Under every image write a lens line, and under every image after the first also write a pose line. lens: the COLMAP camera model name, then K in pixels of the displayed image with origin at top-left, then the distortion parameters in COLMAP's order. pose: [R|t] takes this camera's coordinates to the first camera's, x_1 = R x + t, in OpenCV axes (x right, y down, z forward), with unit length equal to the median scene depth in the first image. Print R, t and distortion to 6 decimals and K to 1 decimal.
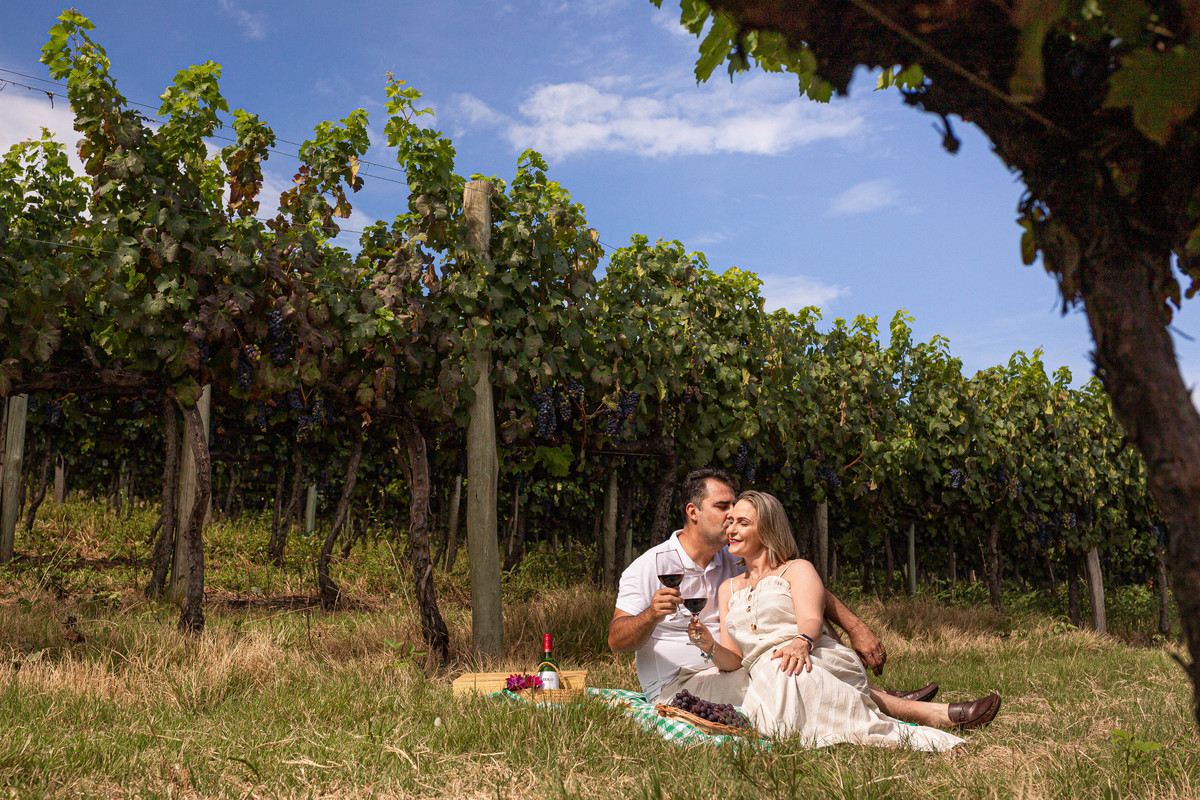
lens RADIAL K [[1274.4, 0, 561.5], [0, 1274.4, 394.2], [0, 0, 1]] dist [-0.053672, 0.058367]
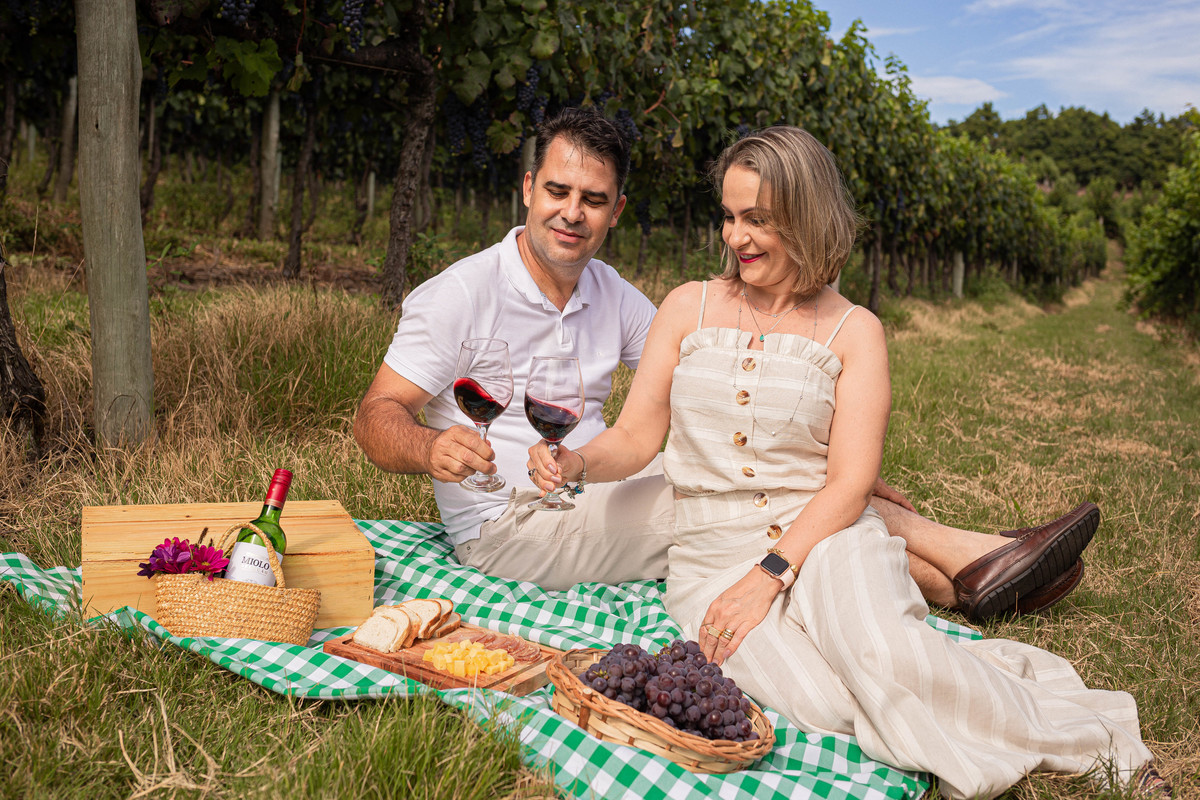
lens RADIAL K [[1194.1, 0, 600.0], [0, 1194.1, 400.0], [0, 0, 1]] dist [-0.050980, 0.037341]
pose [[0.944773, 0.001205, 0.327722, -0.020131], [-0.101169, 0.952225, 0.288154, 0.017852], [-0.311718, -0.305396, 0.899758, 0.304220]]
